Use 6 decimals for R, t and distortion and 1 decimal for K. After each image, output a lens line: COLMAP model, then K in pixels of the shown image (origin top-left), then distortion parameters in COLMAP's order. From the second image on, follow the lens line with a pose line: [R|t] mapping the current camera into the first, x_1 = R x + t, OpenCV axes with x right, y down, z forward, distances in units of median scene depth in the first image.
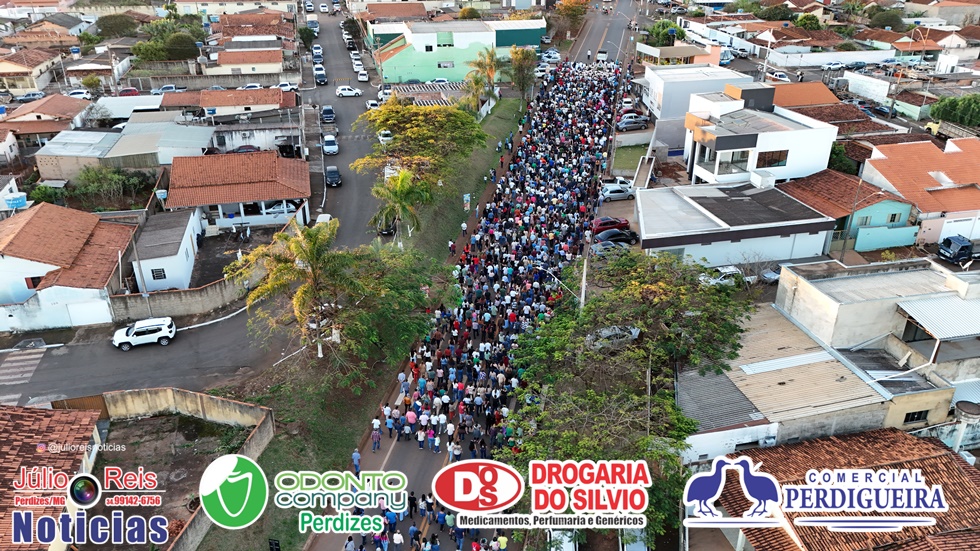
lens RADIAL K [[715.1, 0, 490.0], [0, 715.1, 275.5], [0, 0, 1]] dist [0.072001, -0.065249]
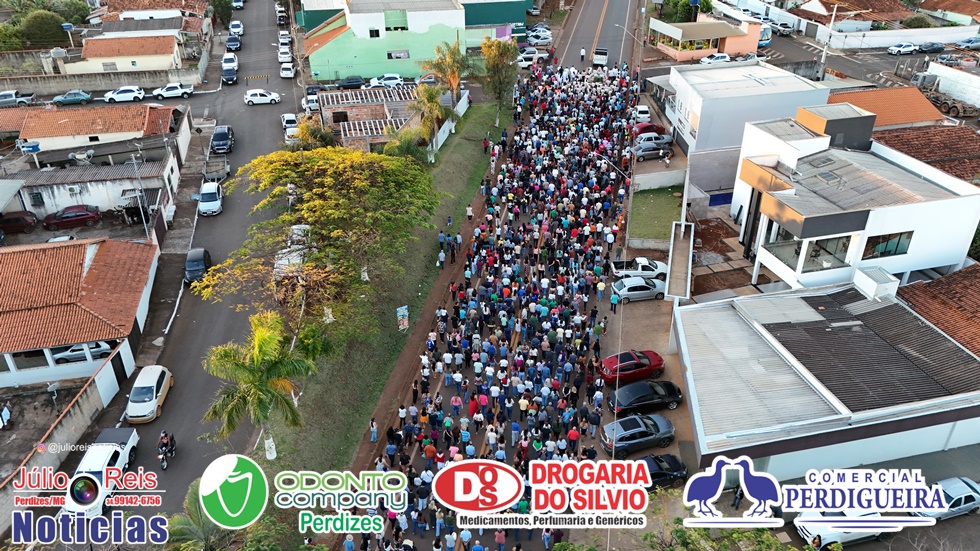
lens RADIAL K [[715.1, 0, 490.0], [0, 715.1, 275.5], [0, 0, 1]] dist [0.072001, -0.065249]
pose [[0.999916, -0.007563, 0.010544, 0.028553], [0.006804, 0.997505, 0.070272, -0.138421], [-0.011049, -0.070195, 0.997472, 0.282321]]
